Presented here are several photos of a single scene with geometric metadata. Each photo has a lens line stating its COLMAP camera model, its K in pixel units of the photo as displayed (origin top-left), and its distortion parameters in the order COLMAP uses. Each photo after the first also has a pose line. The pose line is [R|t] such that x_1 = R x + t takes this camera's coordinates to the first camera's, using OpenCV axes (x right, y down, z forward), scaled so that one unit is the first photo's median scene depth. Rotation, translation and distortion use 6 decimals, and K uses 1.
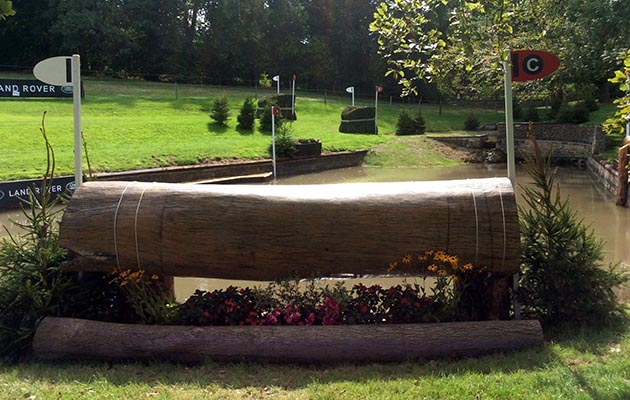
lens RADIAL K [[561.1, 0, 315.0], [0, 561.1, 200.0], [0, 0, 1]] dist [-0.014264, -0.013051]
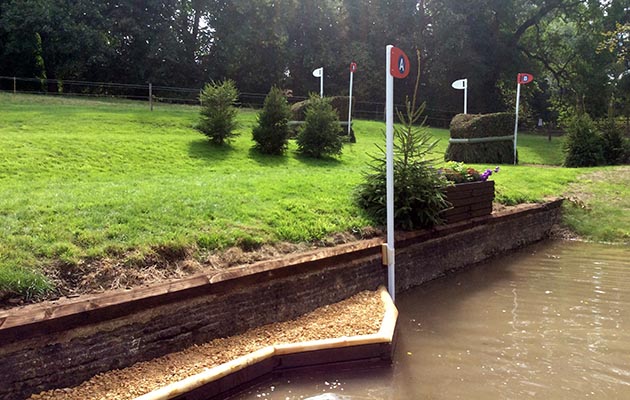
lens RADIAL K [[561.1, 0, 315.0], [0, 561.1, 200.0], [0, 0, 1]] dist [-0.014264, -0.013051]
pose [[0.999823, -0.000904, -0.018767, -0.080912], [-0.000465, 0.997347, -0.072791, -0.055806], [0.018783, 0.072787, 0.997171, 0.559479]]
